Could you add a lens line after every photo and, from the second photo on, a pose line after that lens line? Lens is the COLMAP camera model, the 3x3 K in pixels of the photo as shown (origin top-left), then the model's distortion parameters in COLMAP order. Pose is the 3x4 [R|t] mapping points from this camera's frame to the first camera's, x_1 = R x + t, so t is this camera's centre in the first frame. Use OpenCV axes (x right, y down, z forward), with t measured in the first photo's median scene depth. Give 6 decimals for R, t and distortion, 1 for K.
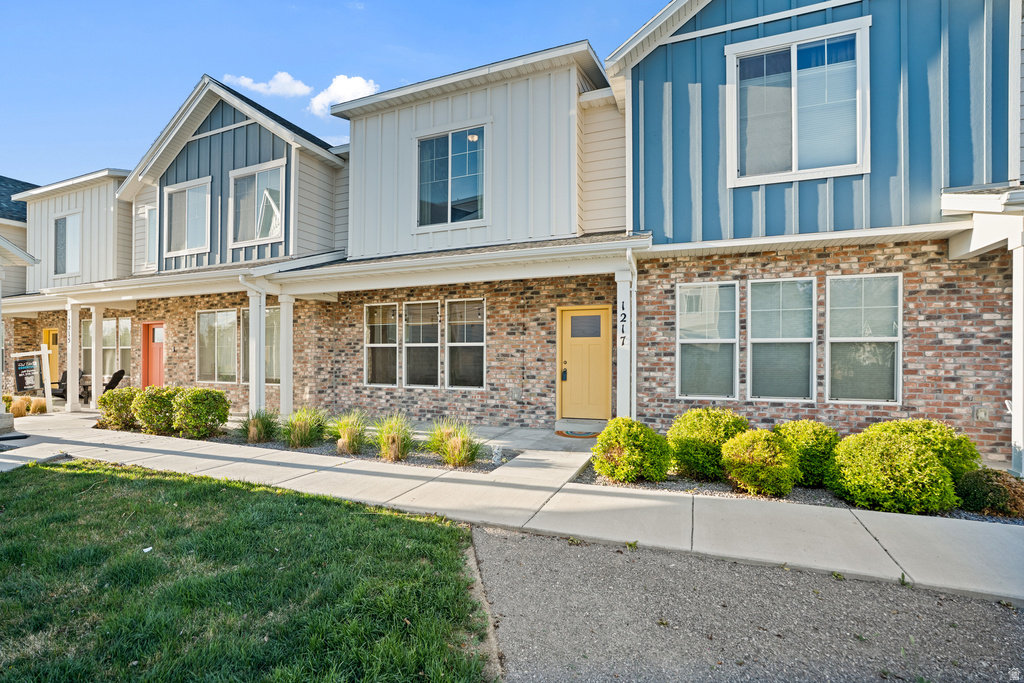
lens RADIAL K [[468.7, 0, 507.9], [0, 468.7, 361.1], [0, 0, 1]] dist [-0.043845, 0.000079]
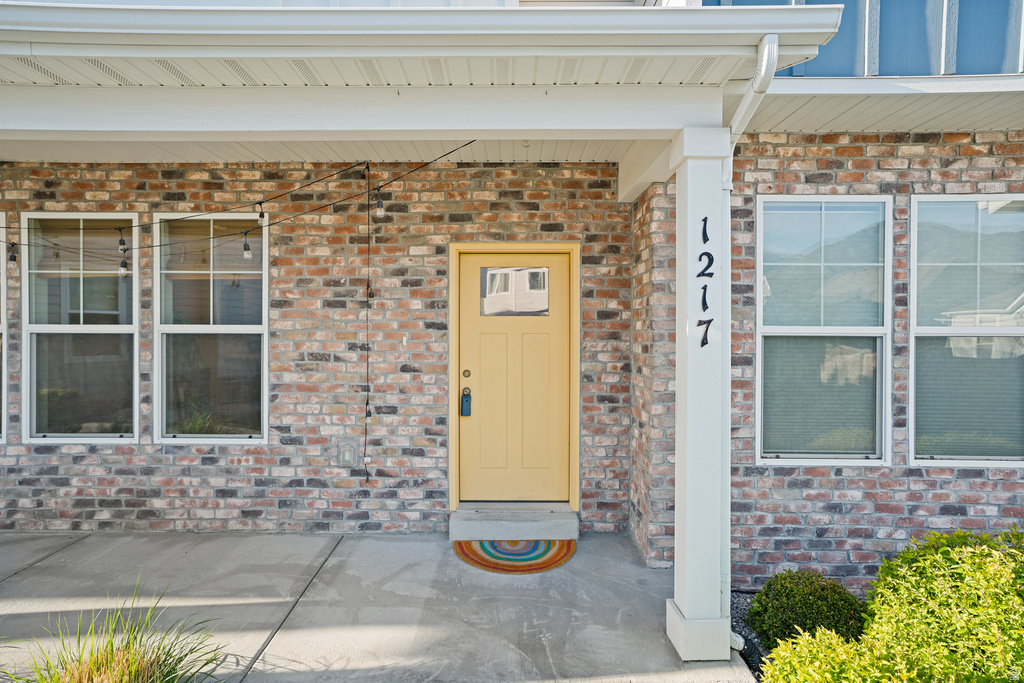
lens RADIAL K [[531.3, 0, 509.9], [0, 531.3, 336.5], [0, 0, 1]] dist [-0.039452, 0.044877]
pose [[0.930330, -0.000989, 0.366723, -0.020350], [0.001022, 0.999999, 0.000105, -0.030345], [-0.366723, 0.000278, 0.930330, 0.511066]]
